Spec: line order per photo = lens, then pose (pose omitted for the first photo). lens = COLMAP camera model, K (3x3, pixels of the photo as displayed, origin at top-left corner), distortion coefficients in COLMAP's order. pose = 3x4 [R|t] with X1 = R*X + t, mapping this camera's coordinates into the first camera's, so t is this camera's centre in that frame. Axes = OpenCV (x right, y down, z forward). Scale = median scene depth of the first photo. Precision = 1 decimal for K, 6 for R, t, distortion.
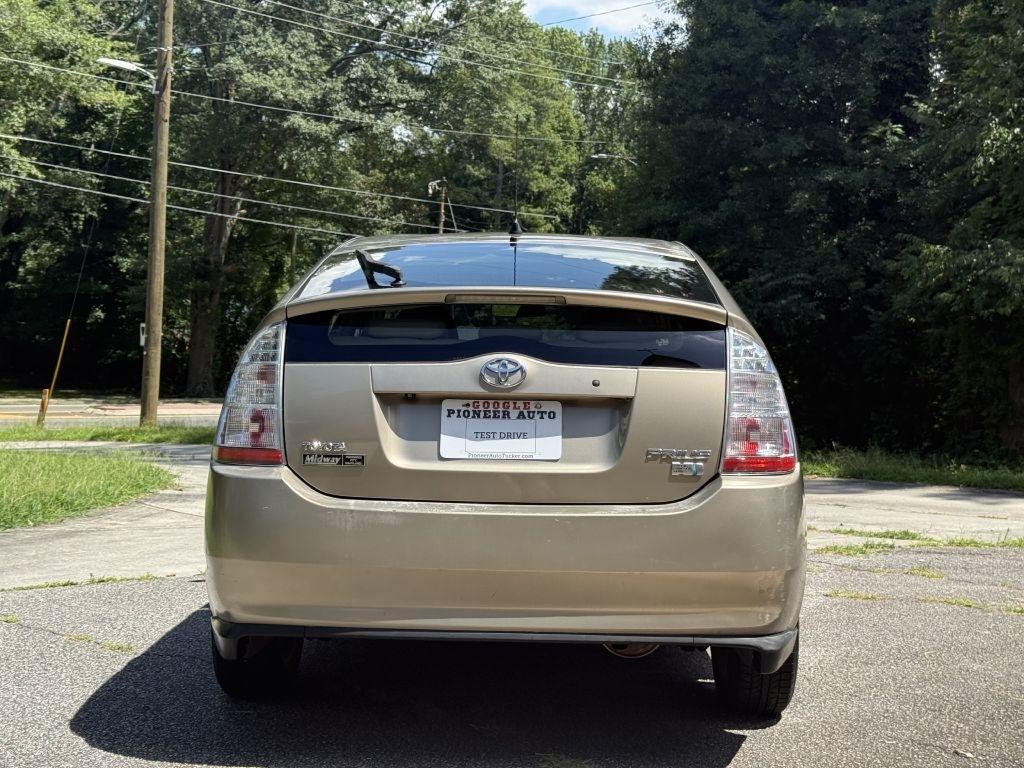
lens RADIAL K [[1449.8, 0, 505.8], [0, 1449.8, 379.4], [0, 0, 1]] dist [0.042838, 0.000000]
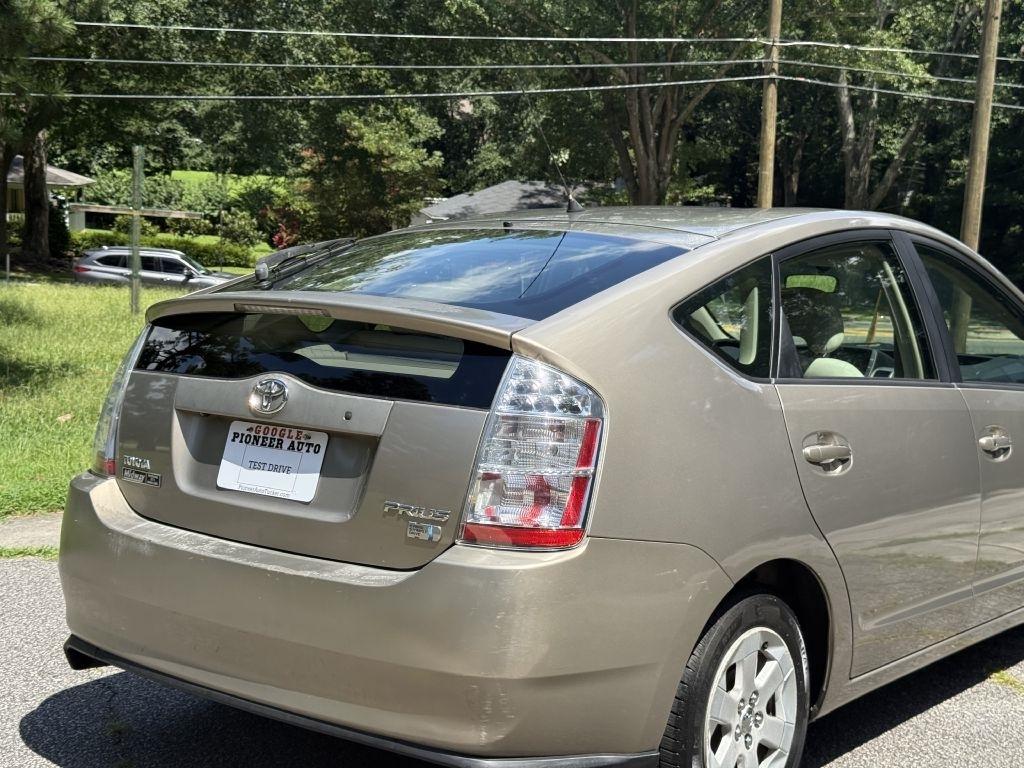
lens RADIAL K [[1473.3, 0, 500.0], [0, 1473.3, 389.7], [0, 0, 1]] dist [0.150246, 0.000000]
pose [[0.790130, 0.063505, -0.609641, 0.643634], [-0.021482, 0.996876, 0.076000, -0.078265], [0.612563, -0.046954, 0.789026, 0.382791]]
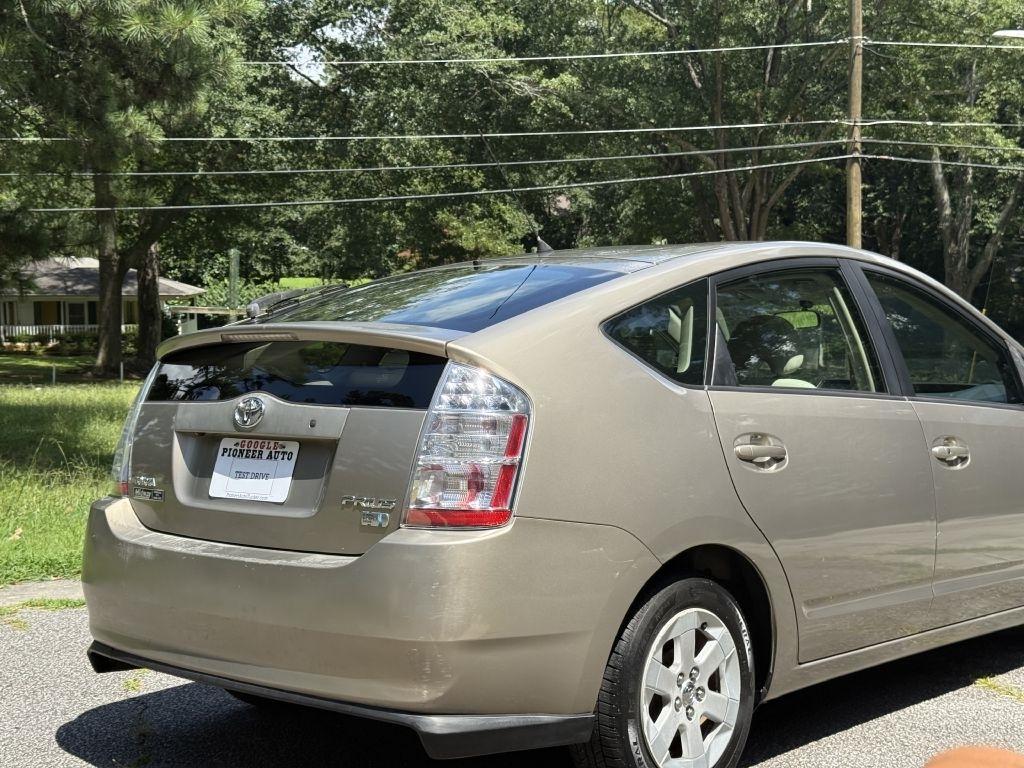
lens RADIAL K [[1473.3, 0, 511.4], [0, 1473.3, 384.3], [0, 0, 1]] dist [0.150246, 0.000000]
pose [[0.747627, -0.006954, -0.664082, 0.796339], [0.016294, 0.999836, 0.007874, -0.028448], [0.663919, -0.016707, 0.747618, 0.362452]]
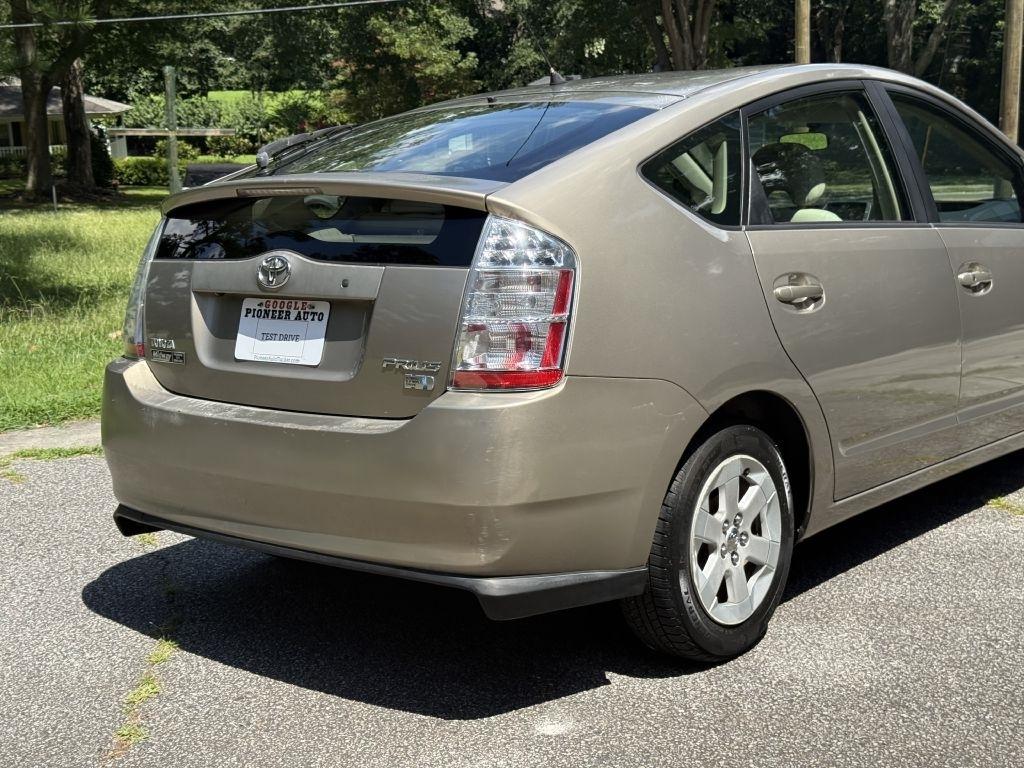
lens RADIAL K [[1473.3, 0, 505.5], [0, 1473.3, 387.1], [0, 0, 1]] dist [0.150246, 0.000000]
pose [[0.771649, 0.050922, -0.634007, 0.726207], [0.048225, 0.989237, 0.138148, -0.055933], [0.634218, -0.137177, 0.760888, 0.348141]]
